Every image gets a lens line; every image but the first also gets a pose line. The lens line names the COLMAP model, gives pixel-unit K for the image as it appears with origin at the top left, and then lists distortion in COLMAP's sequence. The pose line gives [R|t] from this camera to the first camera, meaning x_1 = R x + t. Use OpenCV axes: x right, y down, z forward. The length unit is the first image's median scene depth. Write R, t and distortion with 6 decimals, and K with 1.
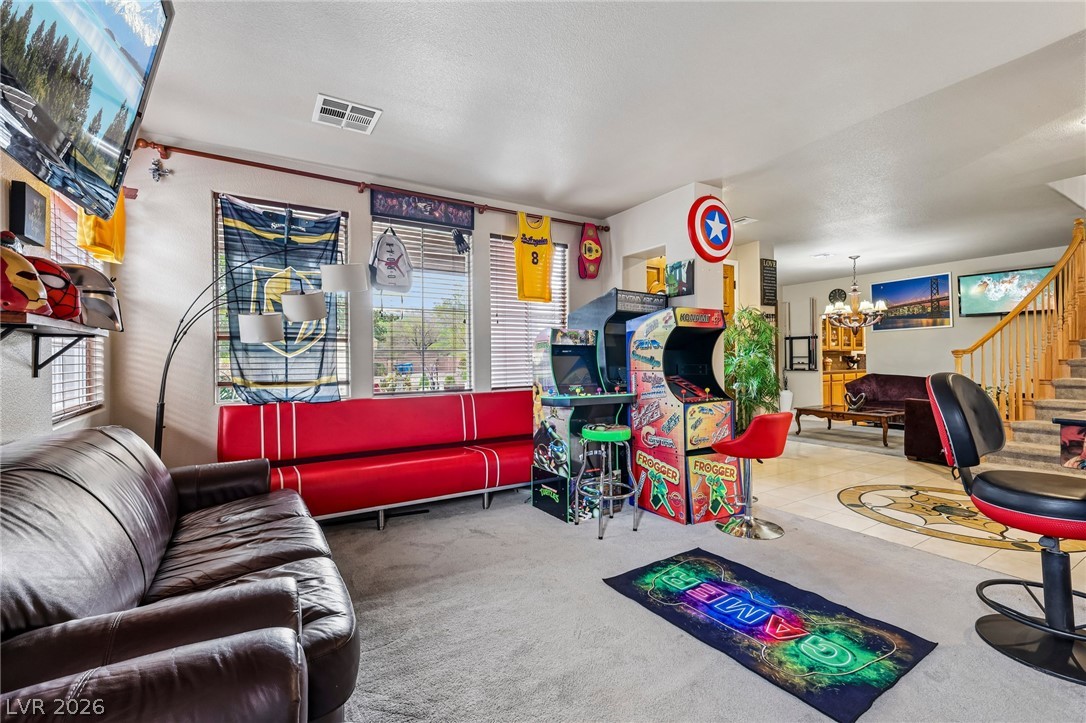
lens RADIAL K [[470.1, 0, 541.7], [0, 470.1, 358.1], [0, 0, 1]] dist [0.003199, -0.000034]
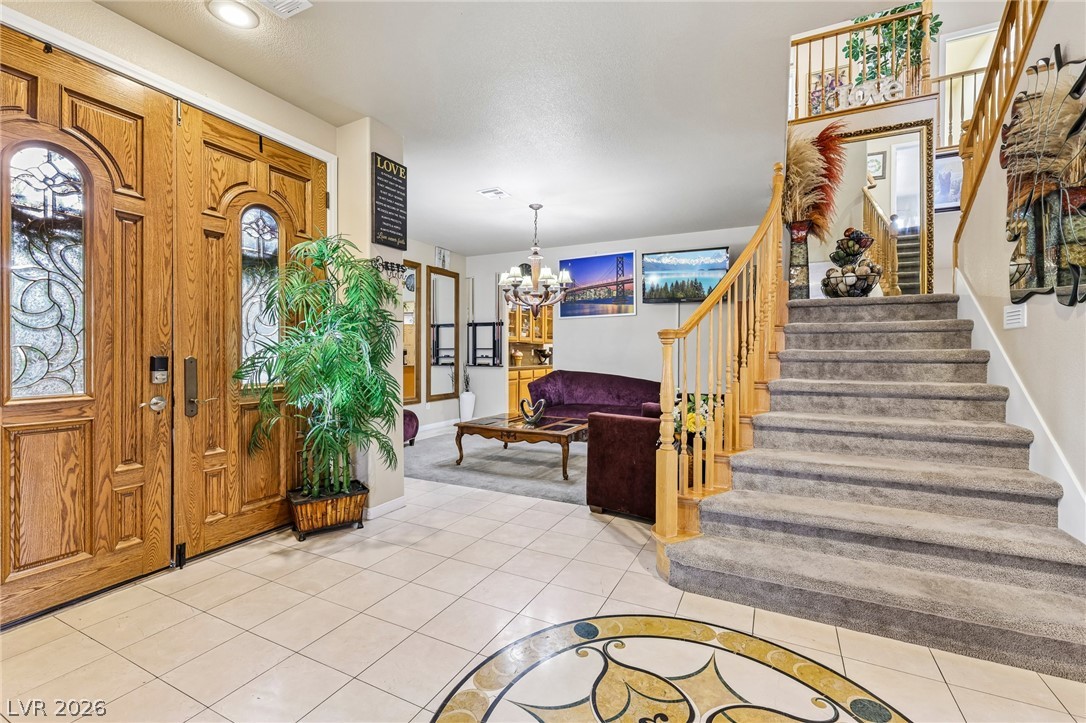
lens RADIAL K [[470.1, 0, 543.4], [0, 470.1, 357.3], [0, 0, 1]] dist [0.003199, -0.000034]
pose [[0.850438, 0.009182, 0.525995, 0.489422], [-0.014261, 0.999883, 0.005603, 0.012850], [-0.525882, -0.012266, 0.850469, 0.628148]]
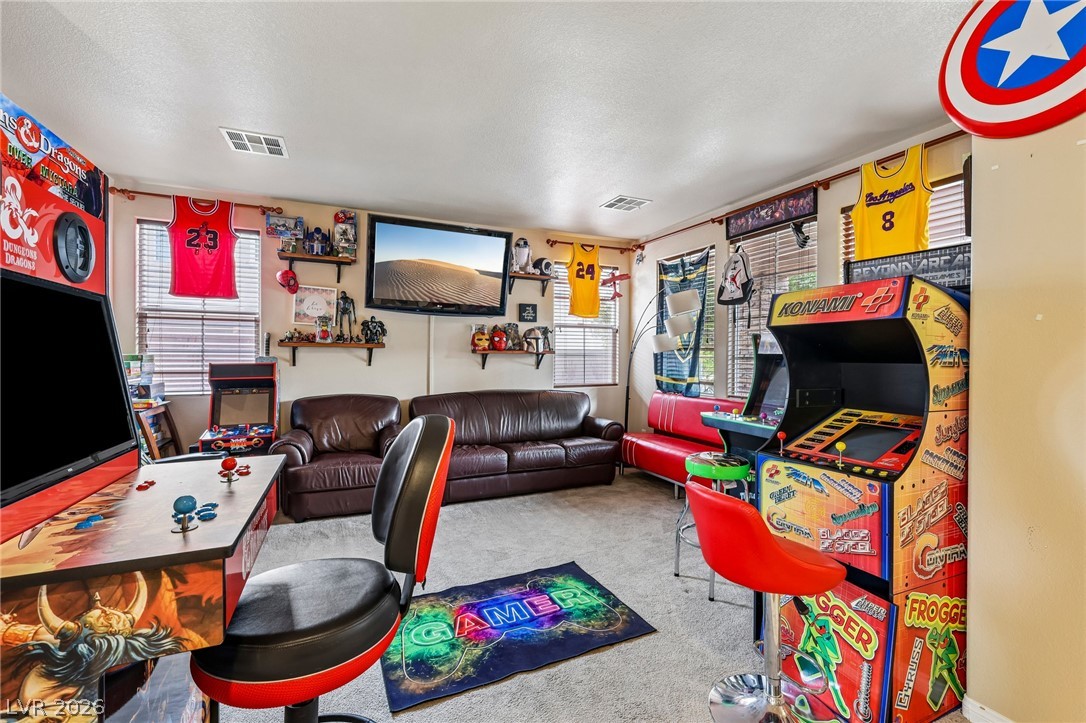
lens RADIAL K [[470.1, 0, 542.9], [0, 470.1, 357.7], [0, 0, 1]] dist [0.003199, -0.000034]
pose [[-0.133881, 0.012085, -0.990924, 0.735329], [-0.000766, 0.999924, 0.012298, -0.027065], [0.990997, 0.002406, -0.133862, 0.618078]]
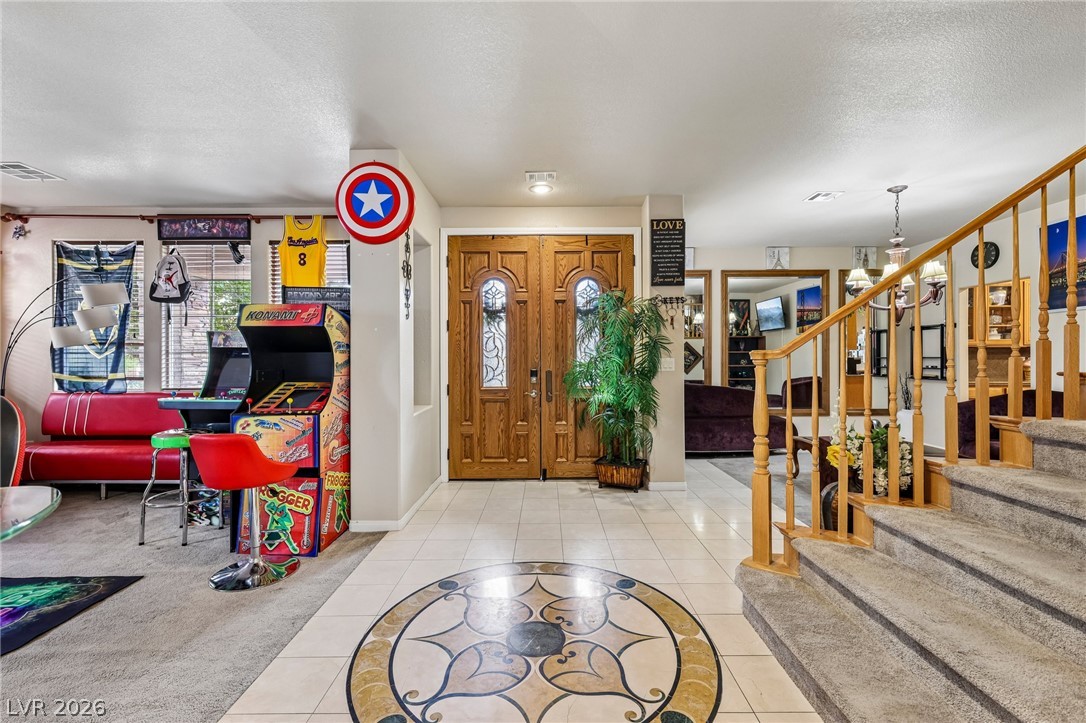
lens RADIAL K [[470.1, 0, 543.7], [0, 470.1, 357.9], [0, 0, 1]] dist [0.003199, -0.000034]
pose [[0.847332, 0.006730, -0.531021, 0.973033], [-0.002297, 0.999957, 0.009009, -0.014149], [0.531059, -0.006414, 0.847311, 0.435198]]
